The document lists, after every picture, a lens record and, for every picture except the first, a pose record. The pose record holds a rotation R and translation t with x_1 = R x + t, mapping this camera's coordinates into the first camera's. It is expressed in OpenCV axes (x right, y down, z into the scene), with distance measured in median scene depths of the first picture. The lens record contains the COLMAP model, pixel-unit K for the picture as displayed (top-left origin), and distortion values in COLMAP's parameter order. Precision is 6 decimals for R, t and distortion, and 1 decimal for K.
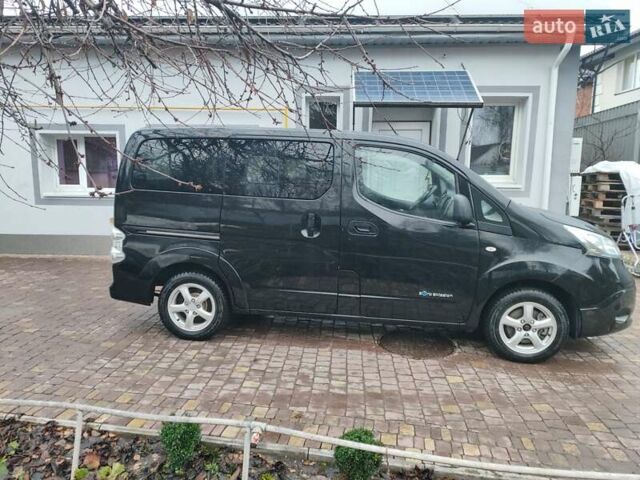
lens RADIAL K [[462.4, 0, 320.0], [0, 462.4, 240.0], [0, 0, 1]] dist [0.002845, 0.002178]
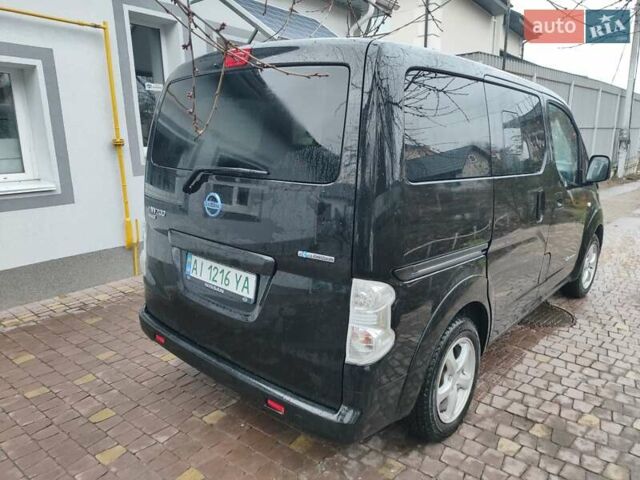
lens RADIAL K [[462.4, 0, 320.0], [0, 462.4, 240.0], [0, 0, 1]] dist [0.002845, 0.002178]
pose [[0.599339, -0.207500, 0.773134, -0.837284], [0.162836, 0.977229, 0.136045, -0.137770], [-0.783758, 0.044358, 0.619480, 0.815811]]
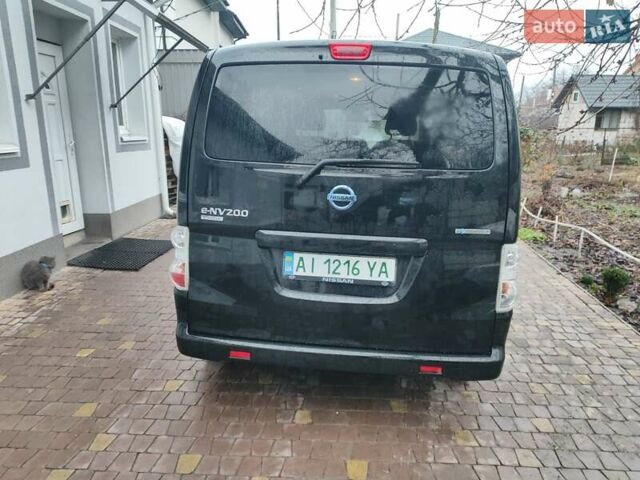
lens RADIAL K [[462.4, 0, 320.0], [0, 462.4, 240.0], [0, 0, 1]] dist [0.002845, 0.002178]
pose [[-0.002867, -0.265209, 0.964187, -1.024459], [0.157623, 0.952018, 0.262330, -0.224976], [-0.987495, 0.152730, 0.039074, 1.270246]]
